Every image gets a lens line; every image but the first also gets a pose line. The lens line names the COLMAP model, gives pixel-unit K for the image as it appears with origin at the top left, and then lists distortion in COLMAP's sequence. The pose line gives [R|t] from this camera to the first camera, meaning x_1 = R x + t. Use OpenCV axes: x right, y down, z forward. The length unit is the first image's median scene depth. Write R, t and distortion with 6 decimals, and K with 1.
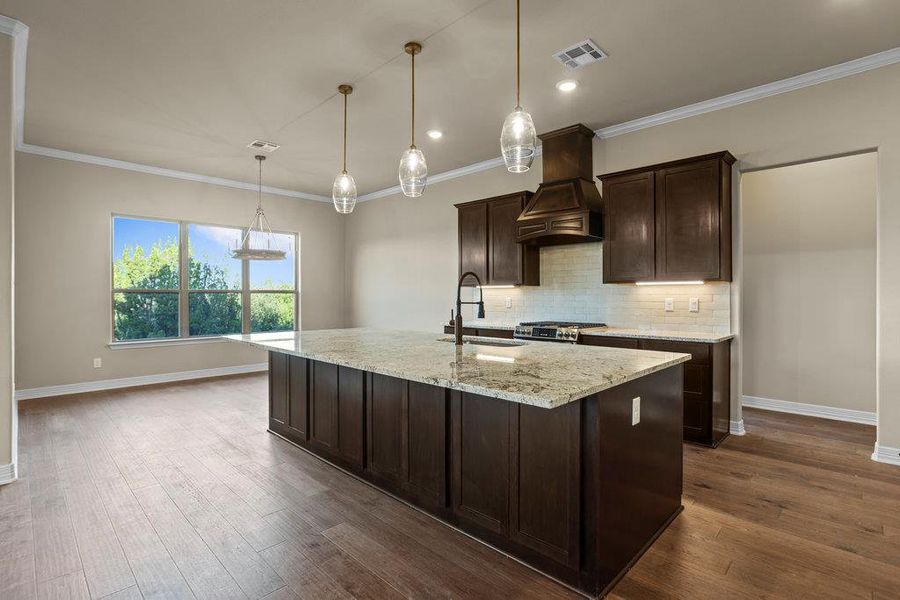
lens RADIAL K [[432.8, 0, 451.0], [0, 432.8, 297.9], [0, 0, 1]] dist [-0.031884, 0.011585]
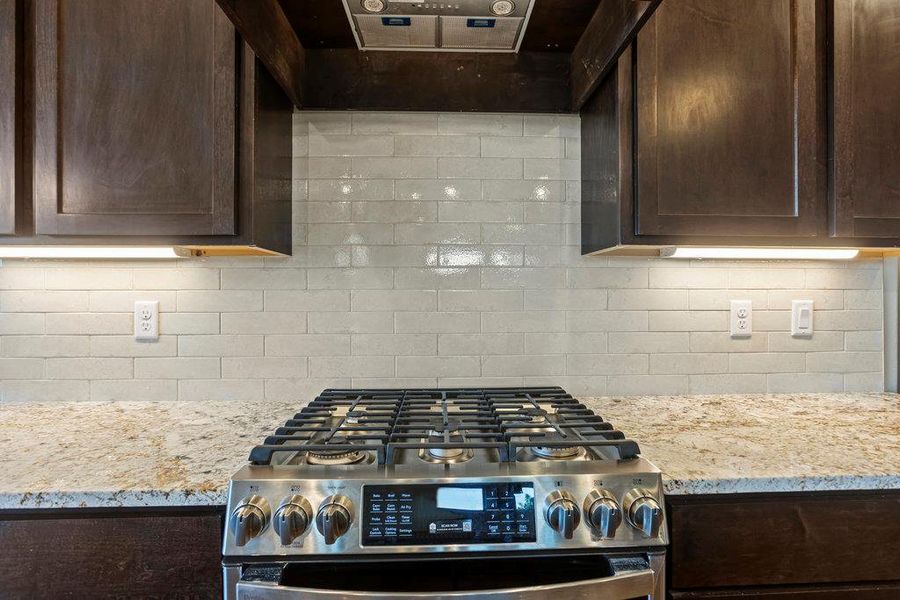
lens RADIAL K [[432.8, 0, 449.0], [0, 432.8, 297.2], [0, 0, 1]] dist [-0.031884, 0.011585]
pose [[0.703223, 0.000229, 0.710970, 0.097280], [-0.000237, 1.000000, -0.000088, -0.000678], [-0.710970, -0.000107, 0.703223, 0.856265]]
